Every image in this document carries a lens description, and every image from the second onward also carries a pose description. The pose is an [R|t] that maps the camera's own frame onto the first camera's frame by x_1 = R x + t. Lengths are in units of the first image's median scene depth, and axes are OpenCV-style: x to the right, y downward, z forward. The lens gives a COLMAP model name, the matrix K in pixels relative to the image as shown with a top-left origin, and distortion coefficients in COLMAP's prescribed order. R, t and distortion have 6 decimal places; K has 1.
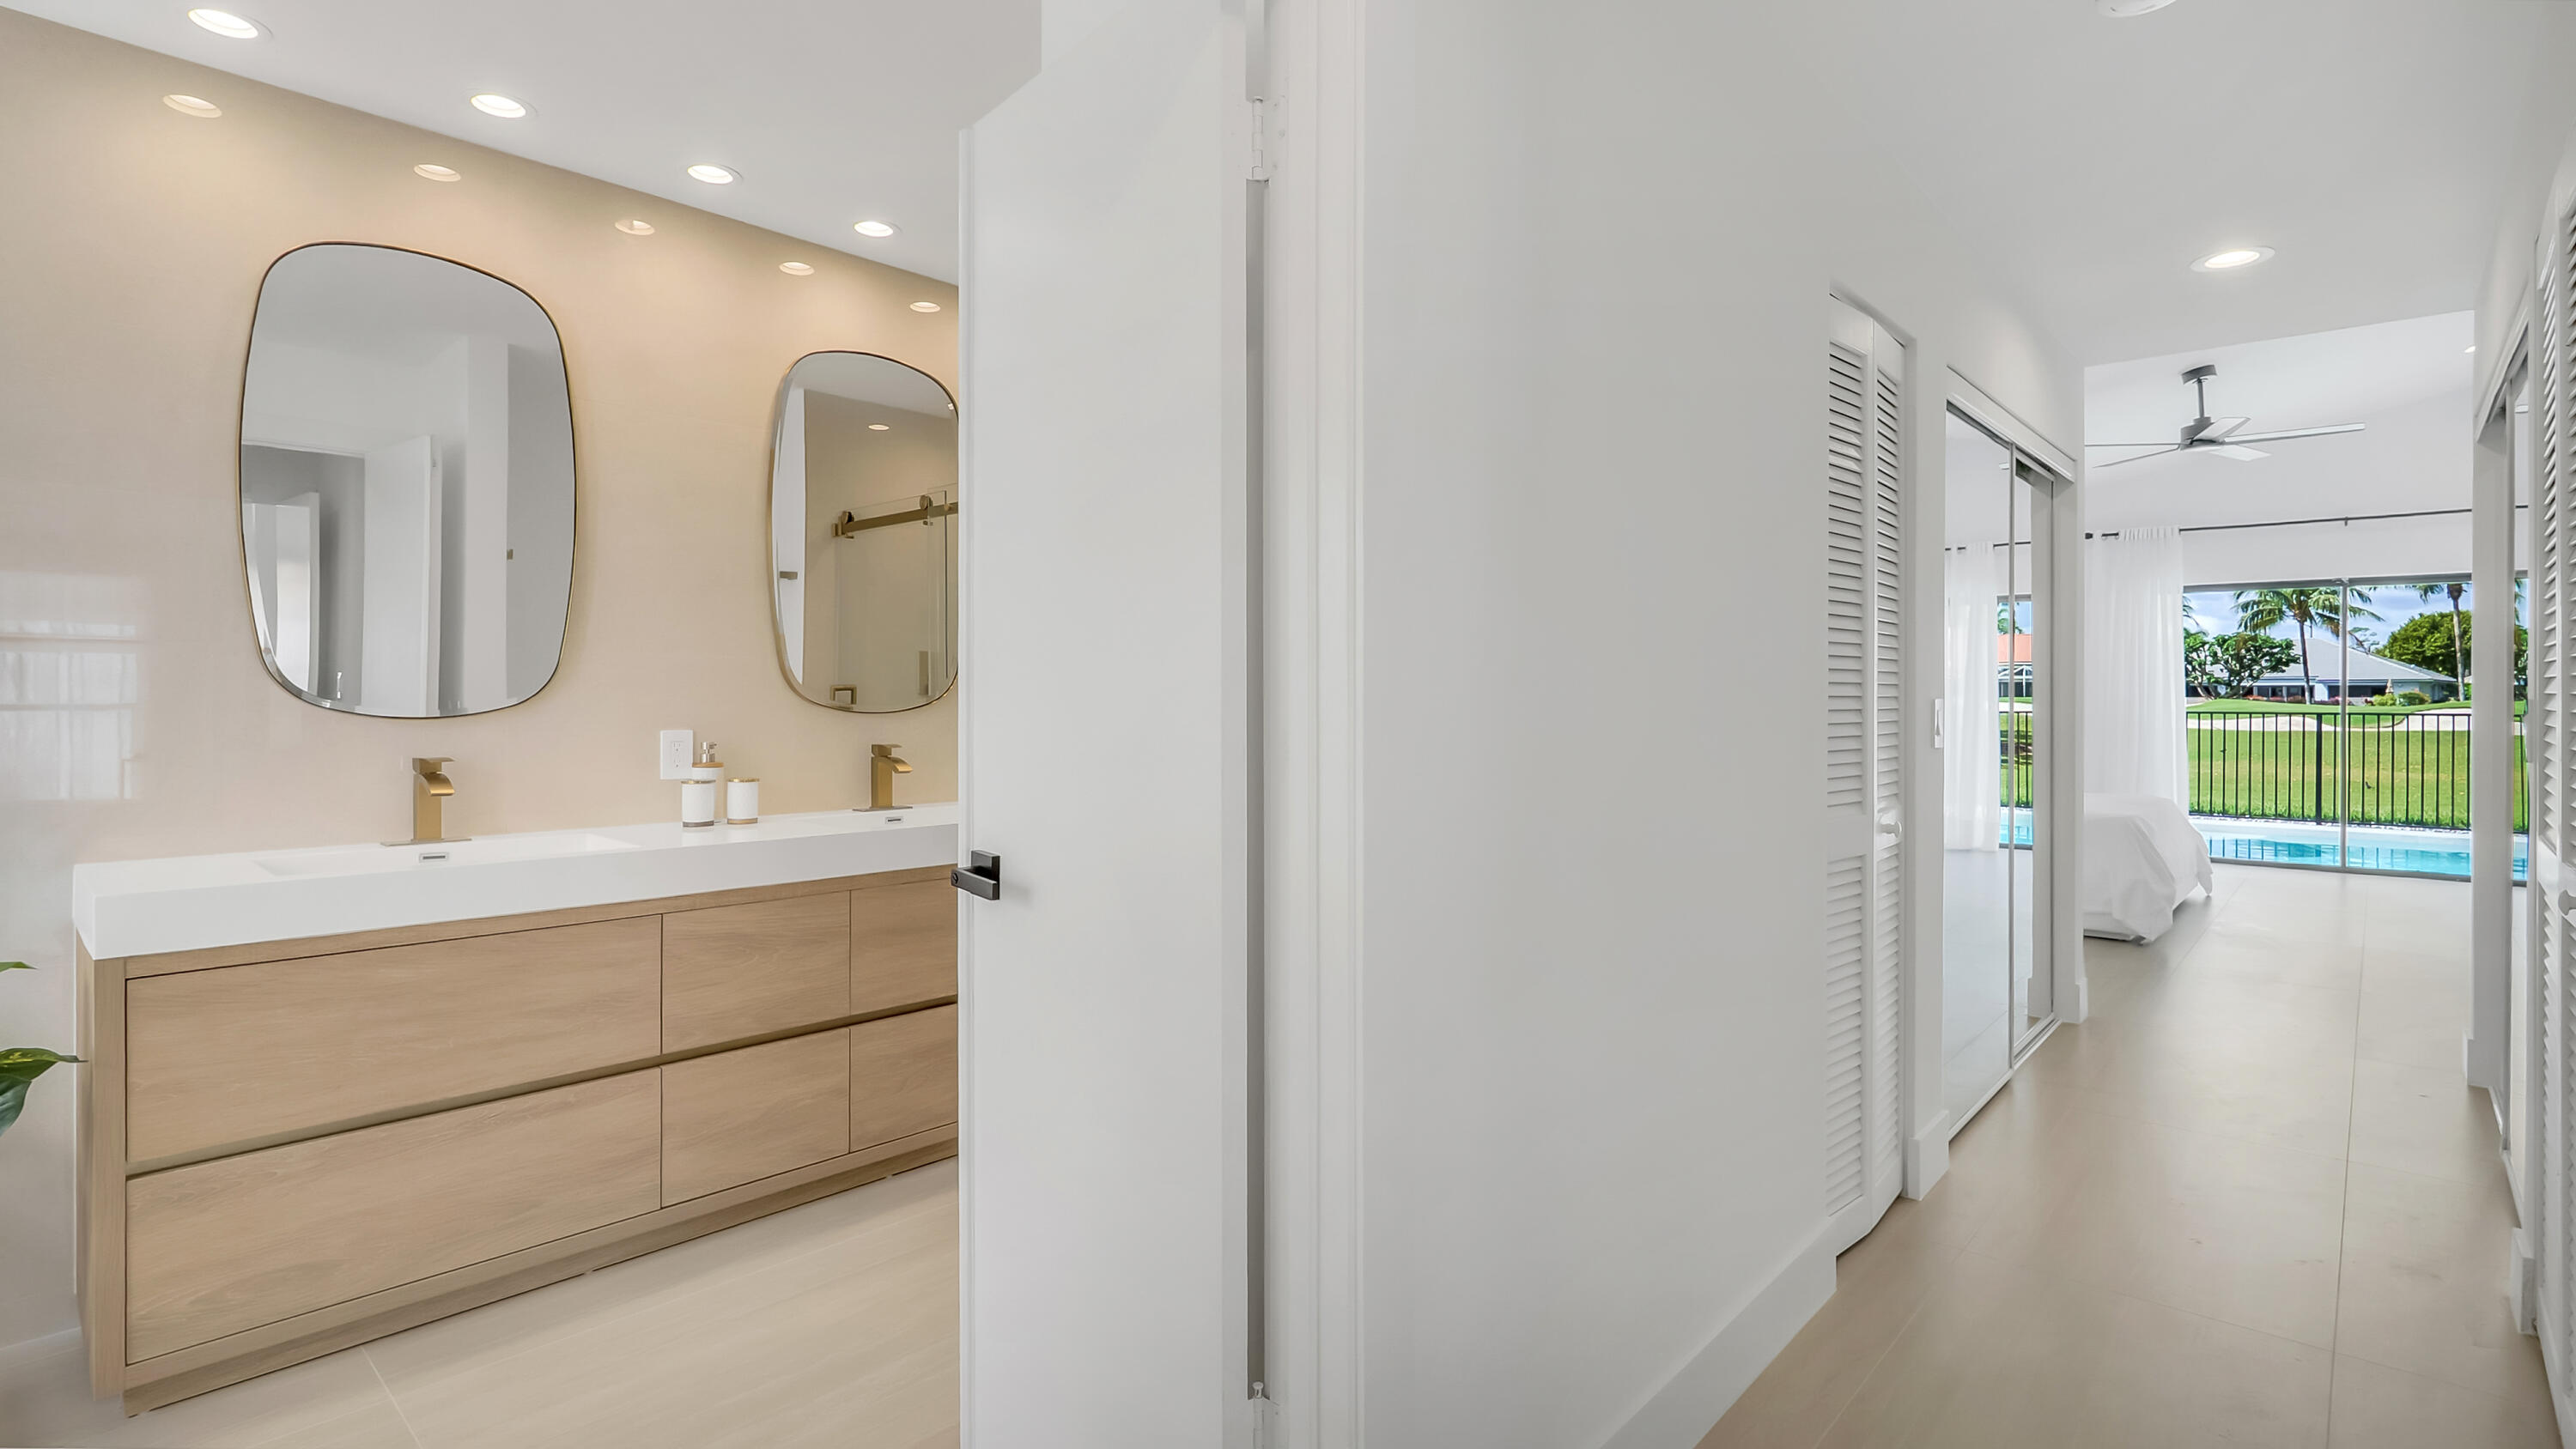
lens RADIAL K [[1199.3, 0, 1297.1], [0, 1199.3, 705.7], [0, 0, 1]] dist [-0.018055, 0.000549]
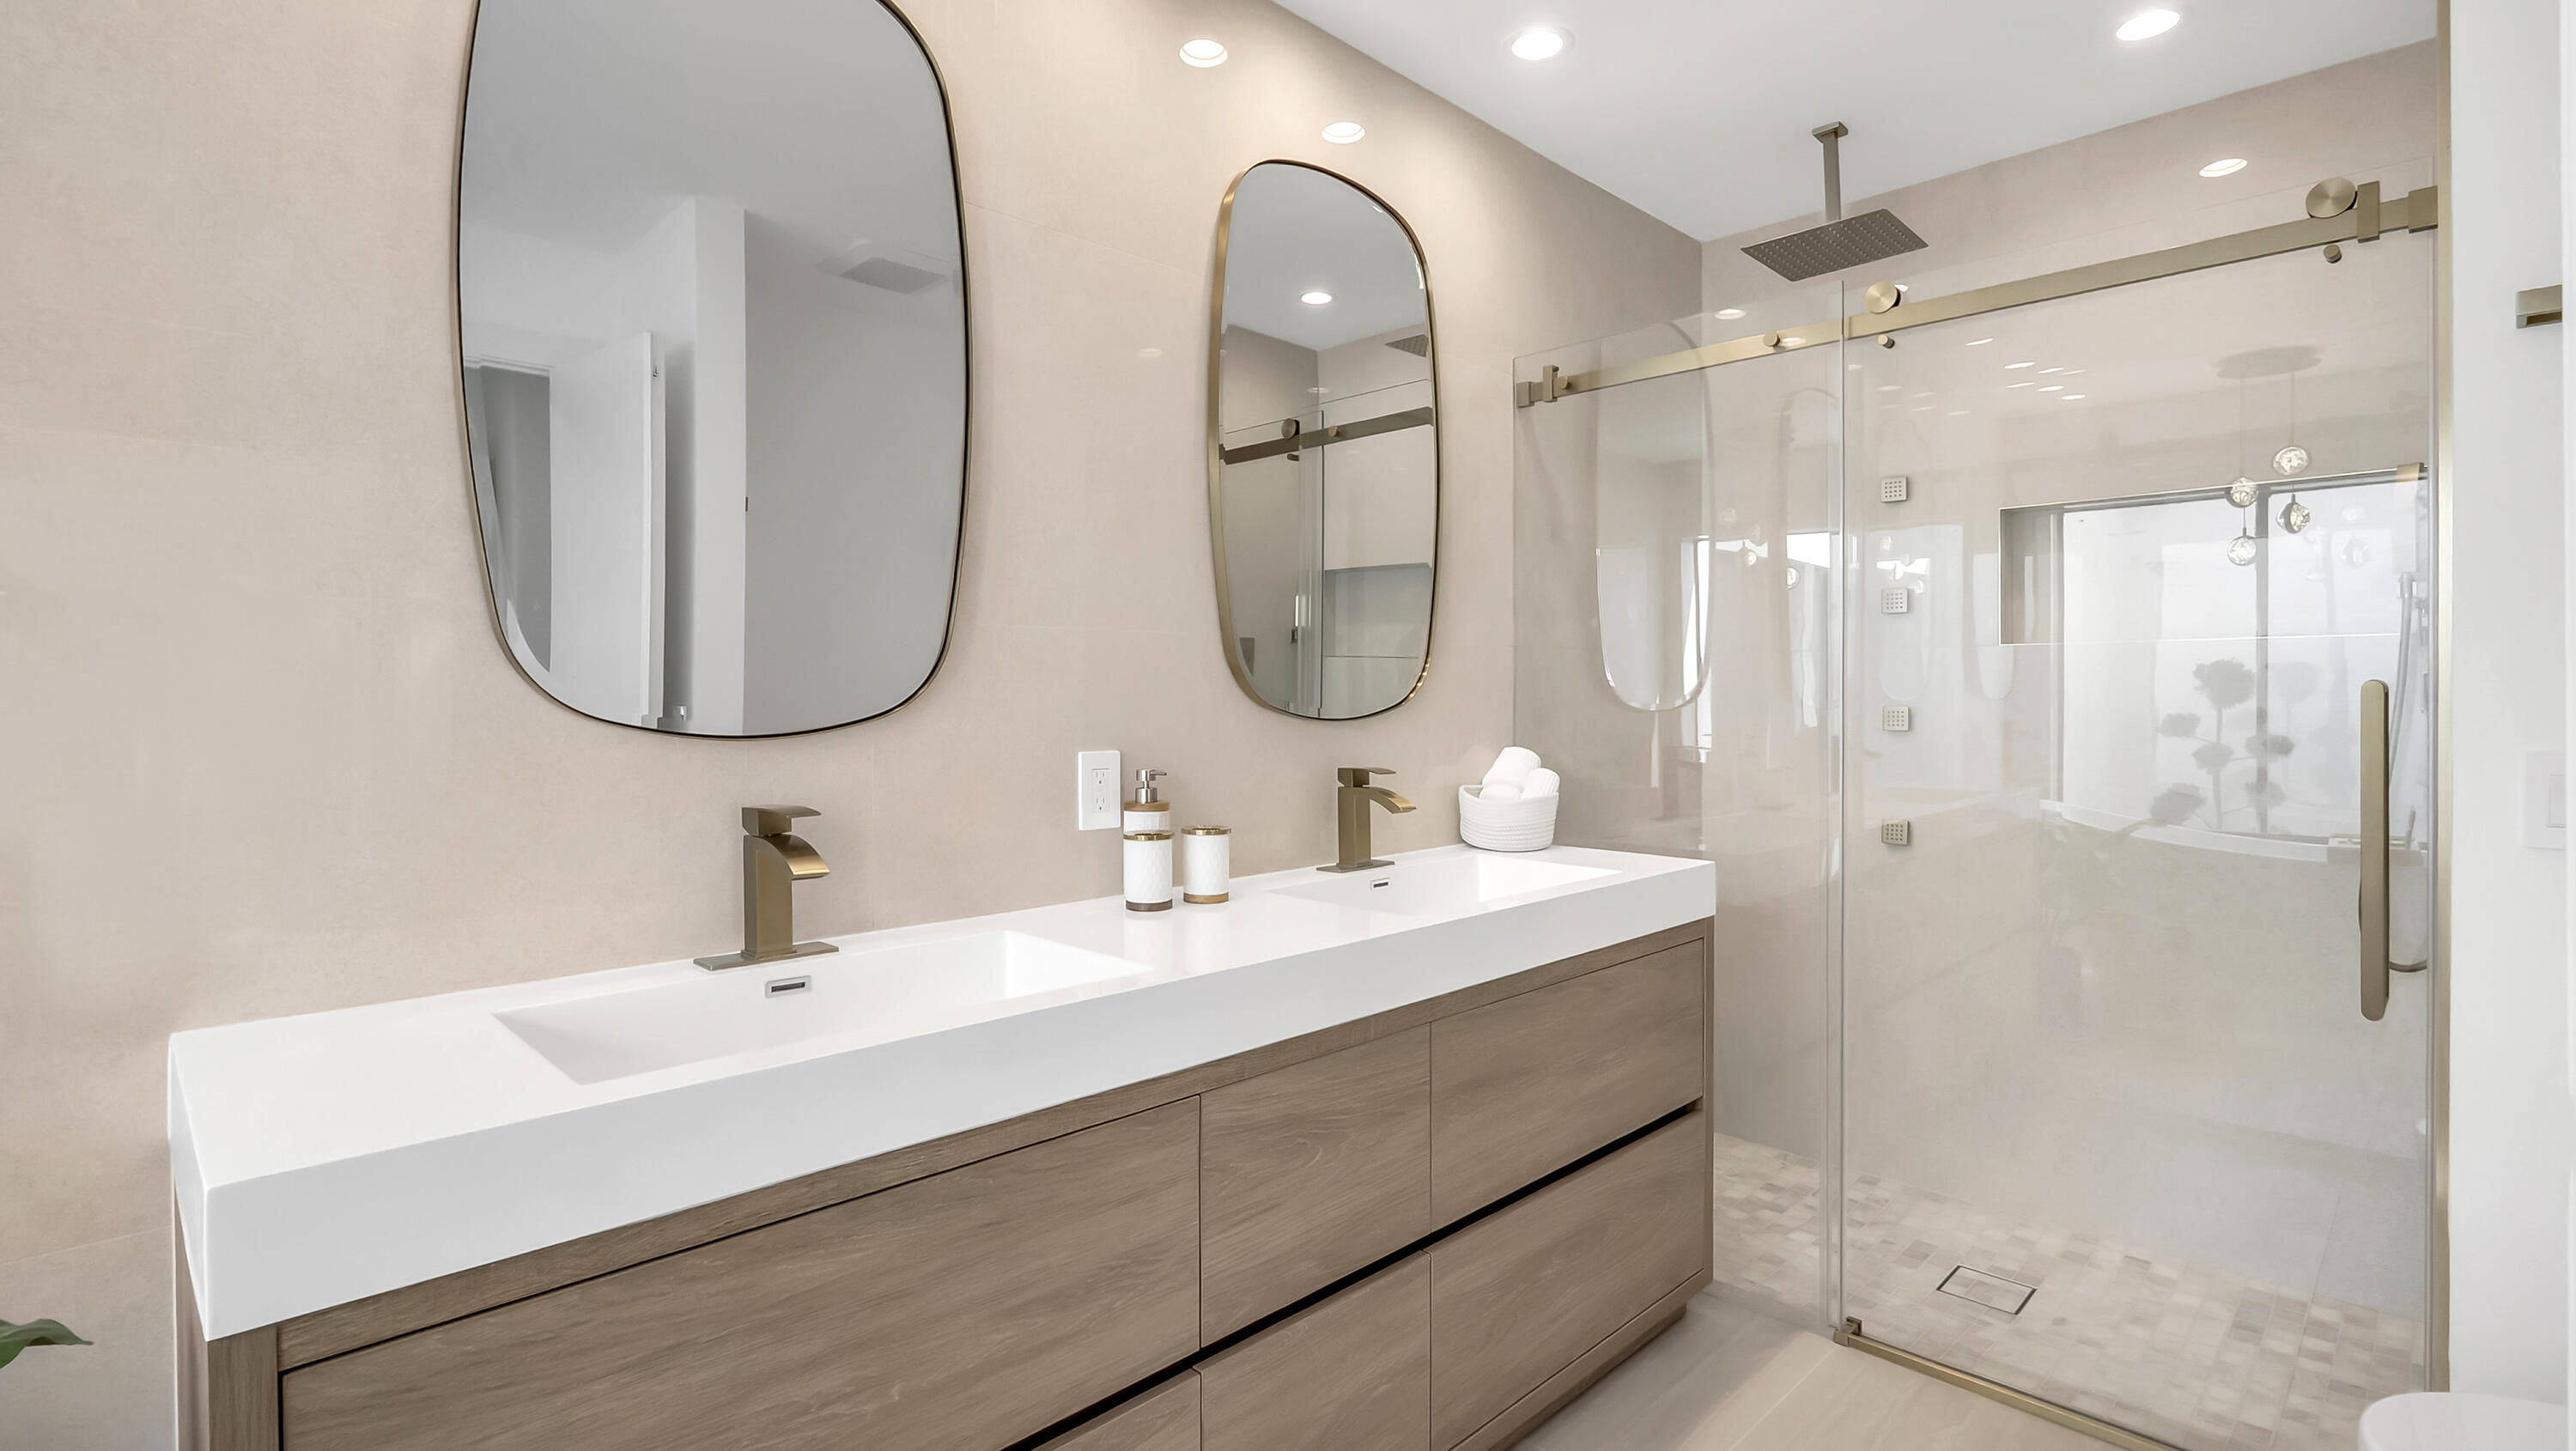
lens RADIAL K [[1199.4, 0, 1283.1], [0, 1199.4, 711.4], [0, 0, 1]] dist [-0.018055, 0.000549]
pose [[0.998332, -0.004041, -0.057596, -0.393992], [0.004366, 0.999975, 0.005504, -0.003196], [0.057572, -0.005746, 0.998325, 0.387523]]
